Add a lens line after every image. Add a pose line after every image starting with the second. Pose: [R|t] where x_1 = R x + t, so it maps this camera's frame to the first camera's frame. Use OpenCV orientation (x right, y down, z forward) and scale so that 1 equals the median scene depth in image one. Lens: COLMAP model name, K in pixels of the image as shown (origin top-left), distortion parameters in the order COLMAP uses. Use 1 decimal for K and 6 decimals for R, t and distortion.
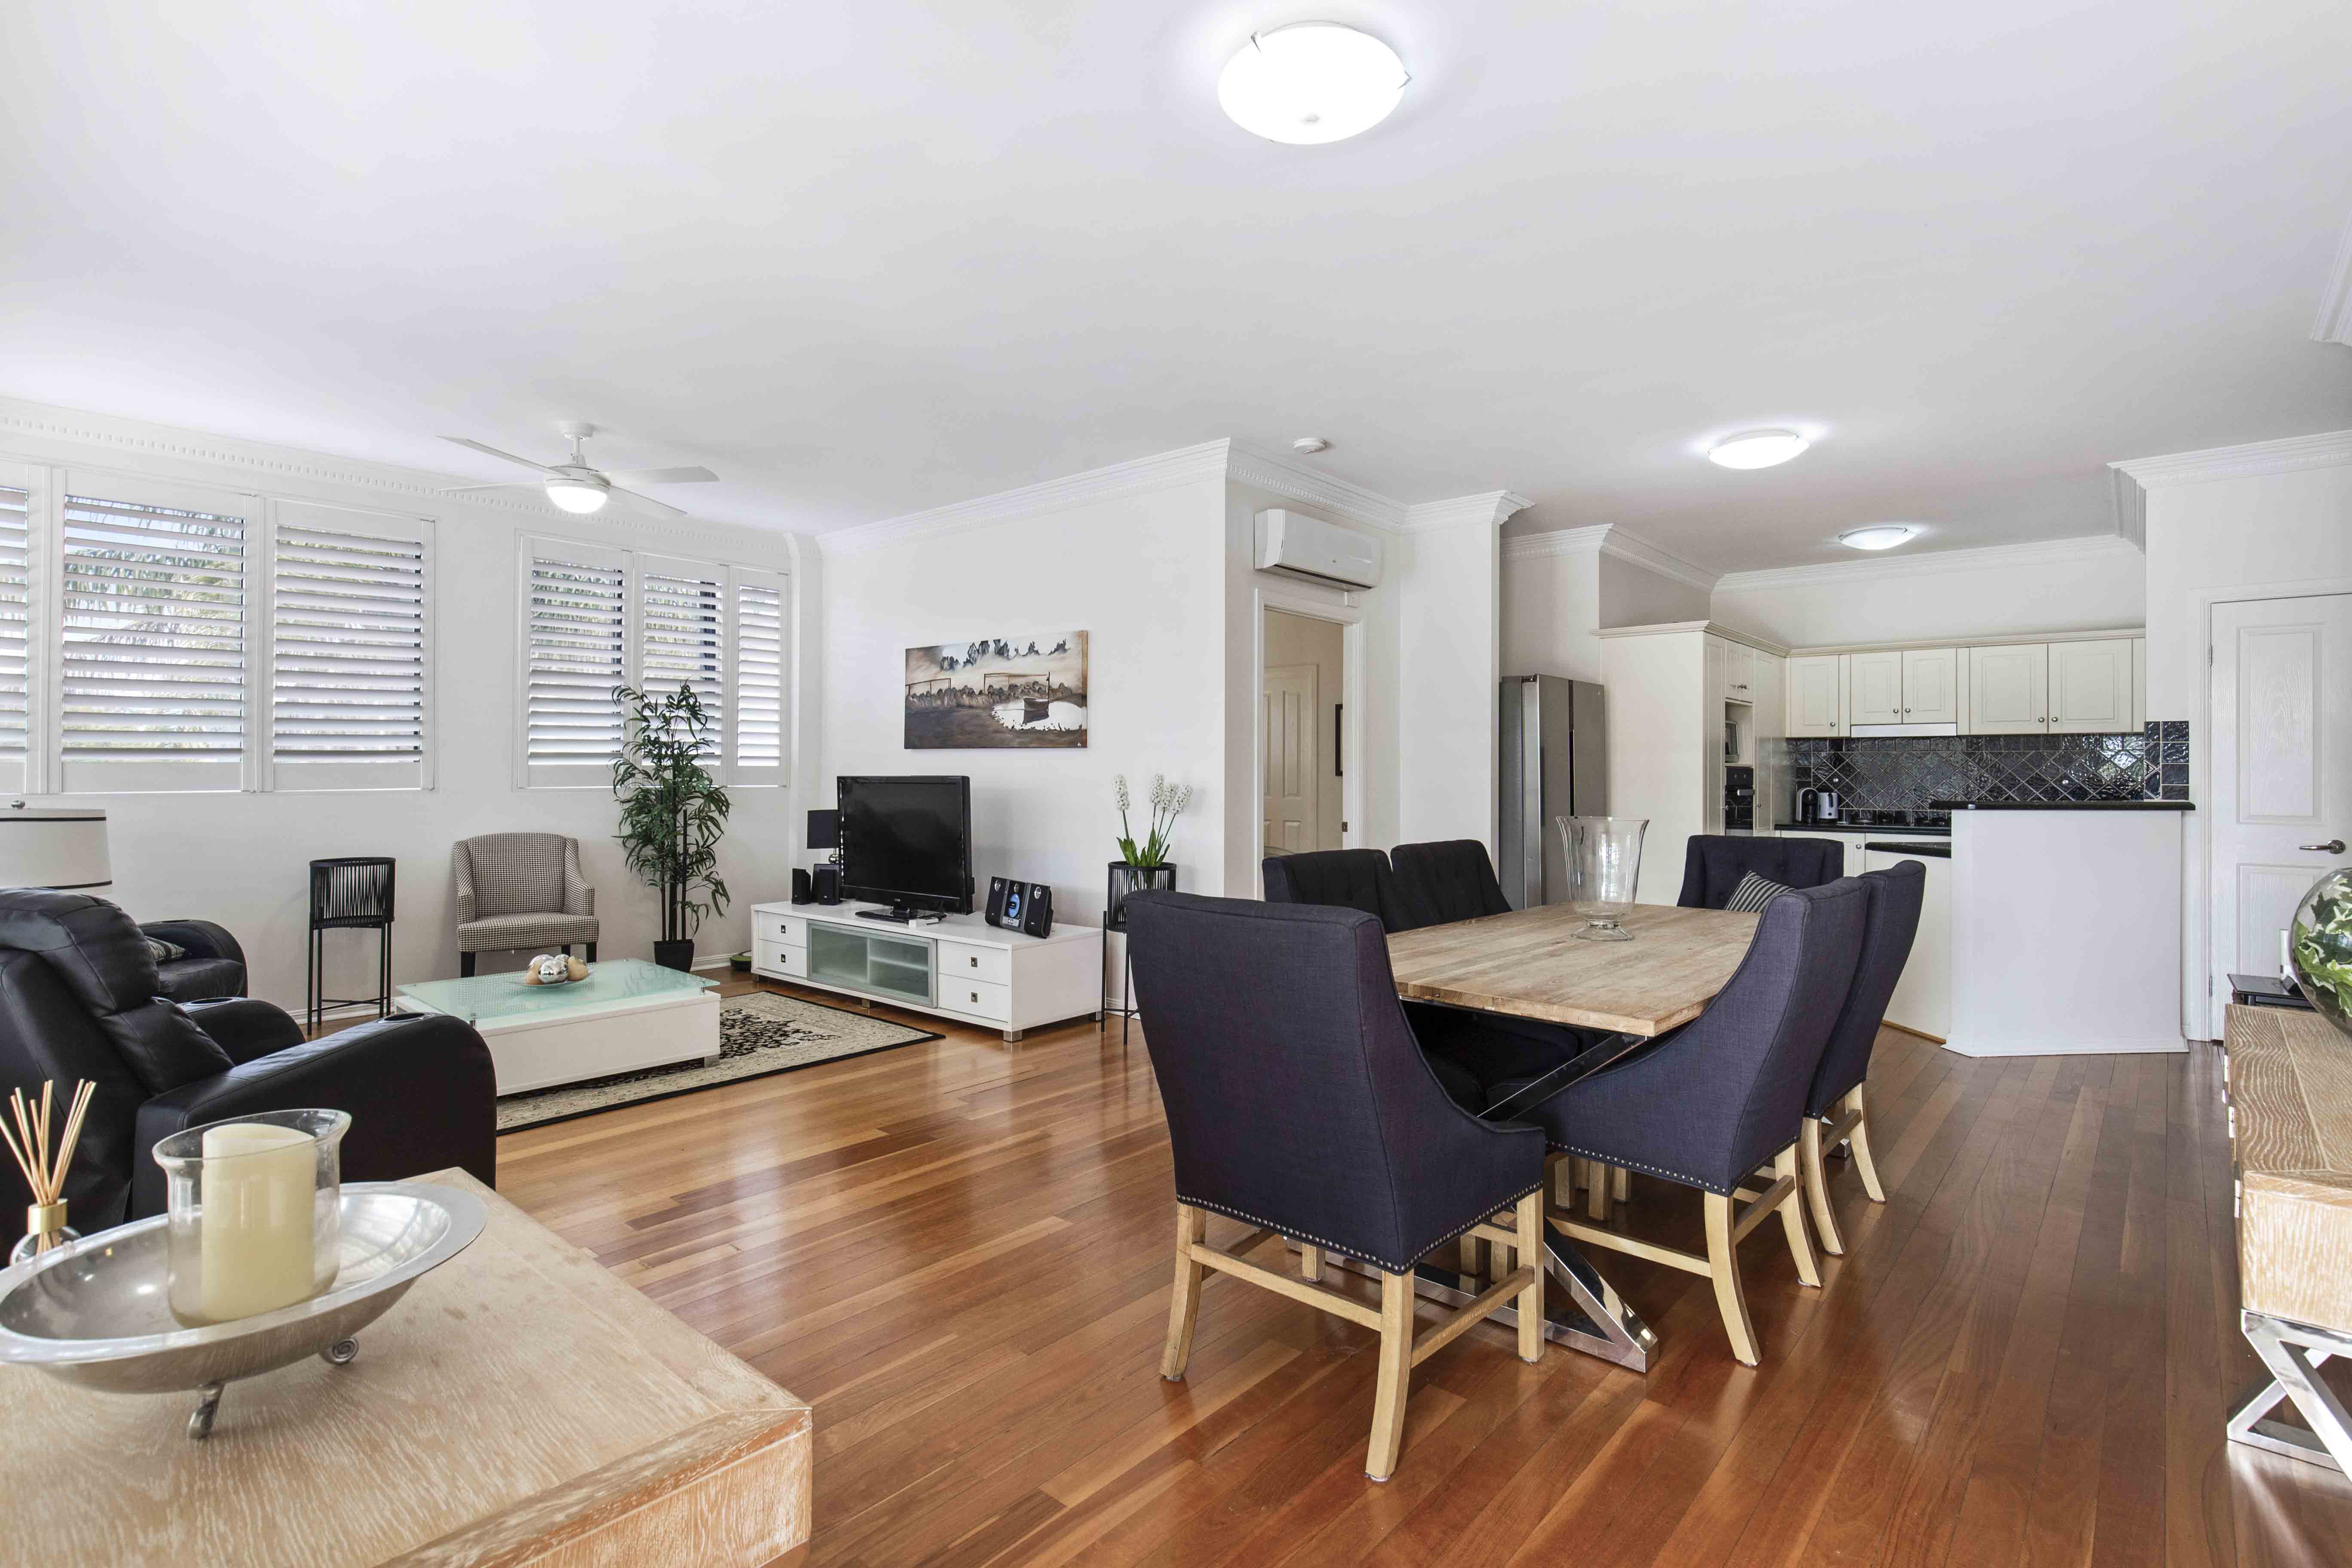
lens RADIAL K [[1115.0, 0, 1124.9], [0, 1115.0, 769.0], [0, 0, 1]] dist [0.002228, 0.000250]
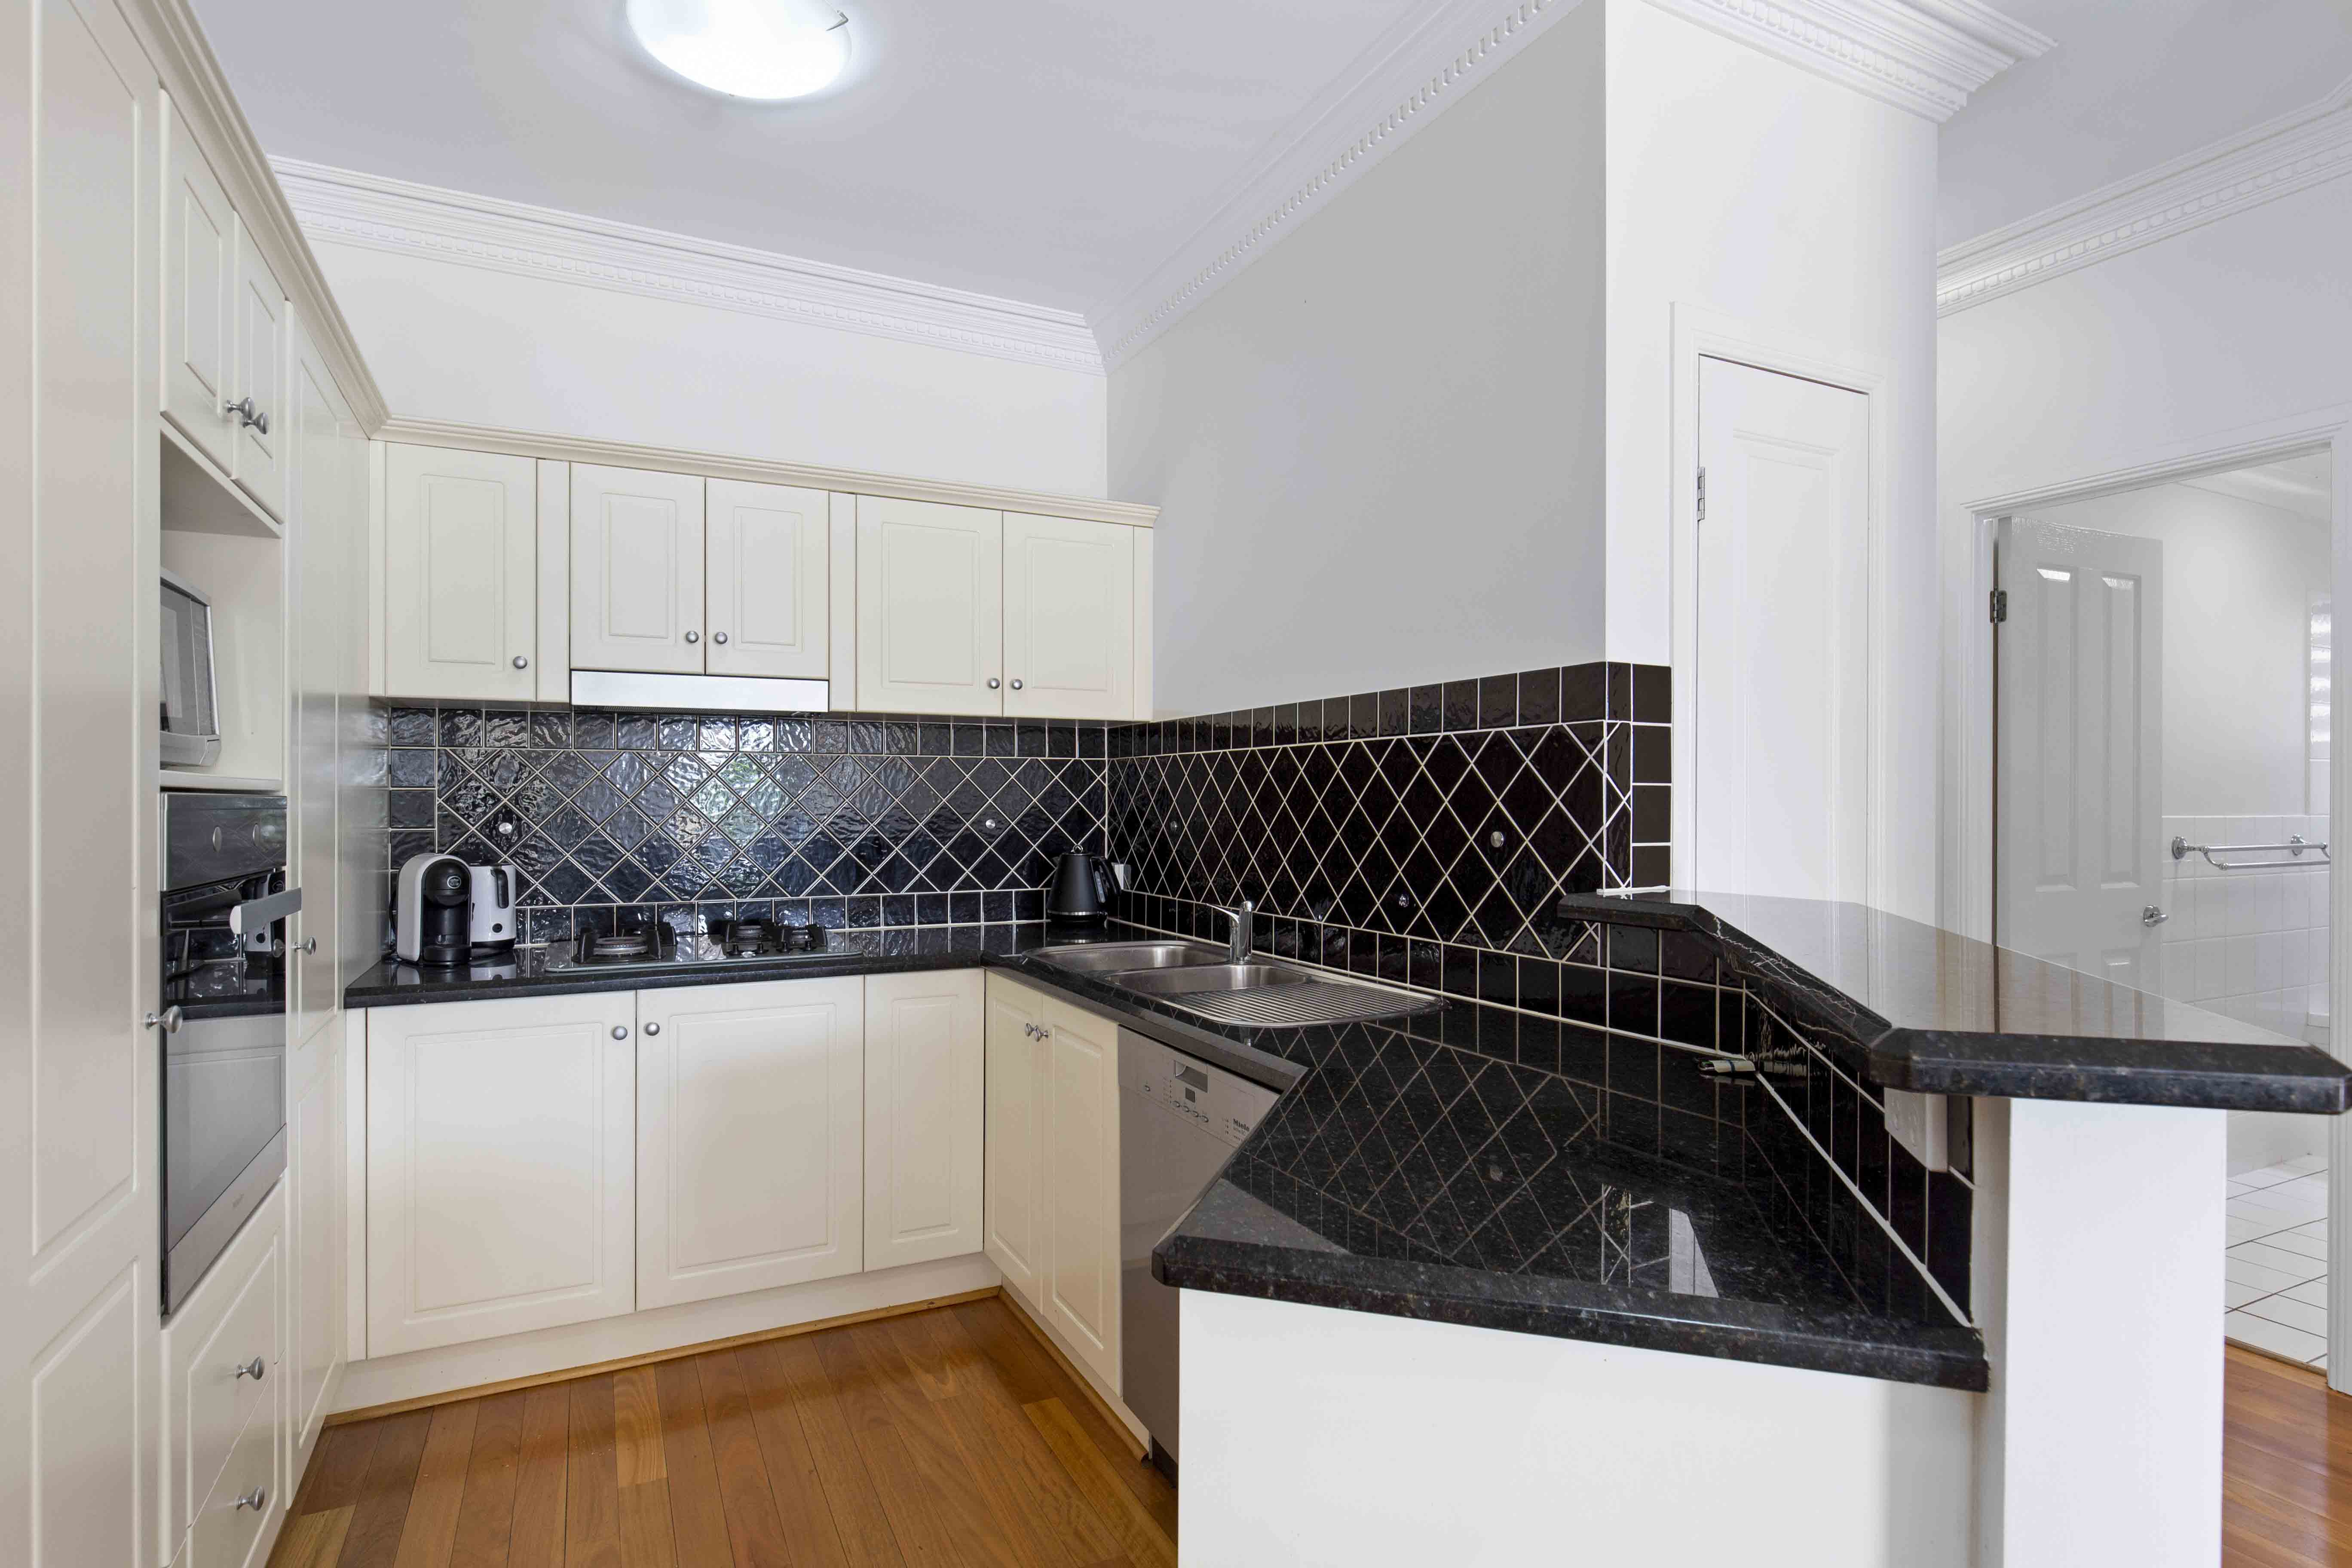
lens RADIAL K [[1235.1, 0, 1223.8], [0, 1235.1, 812.5], [0, 0, 1]] dist [-0.001089, -0.000062]
pose [[0.340950, -0.014788, 0.939965, 0.433986], [-0.001377, 0.999867, 0.016230, -0.002119], [-0.940080, -0.006828, 0.340885, 0.817784]]
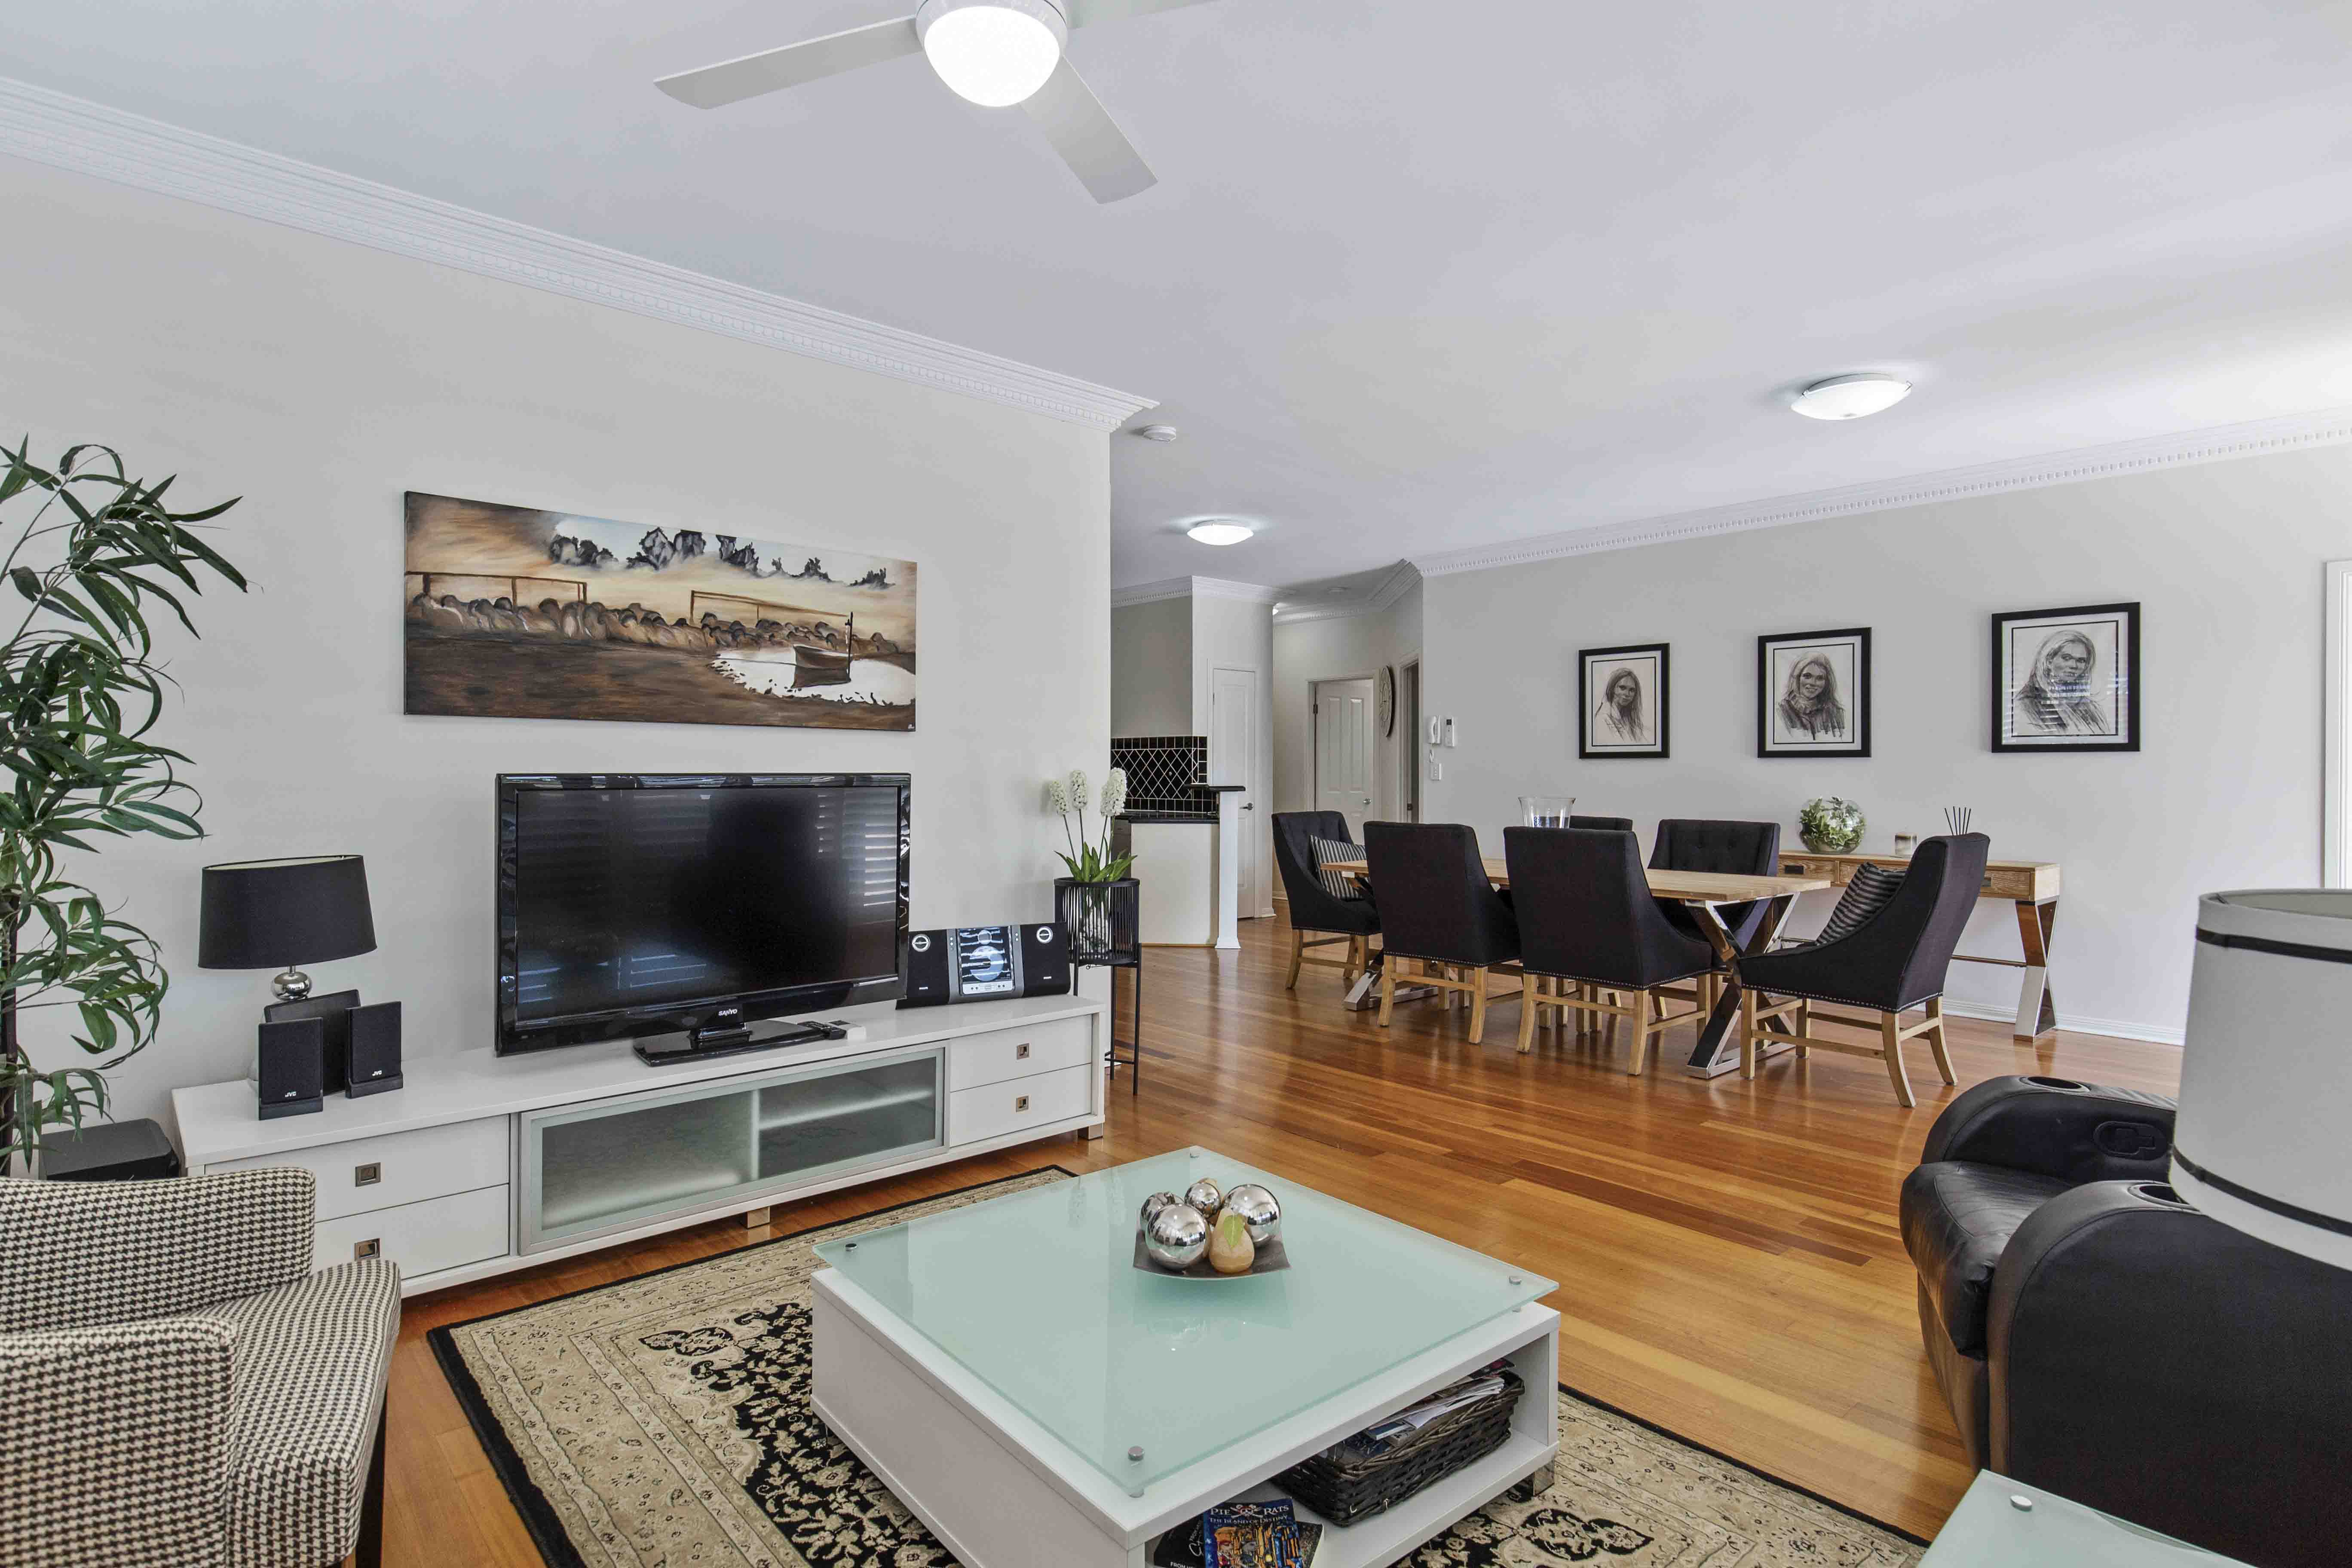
lens RADIAL K [[1203.2, 0, 1186.5], [0, 1203.2, 775.4], [0, 0, 1]] dist [-0.002729, -0.000369]
pose [[0.096711, -0.007557, 0.995284, -0.706823], [-0.006764, 0.999943, 0.008249, 0.000752], [-0.995290, -0.007530, 0.096654, 0.698427]]
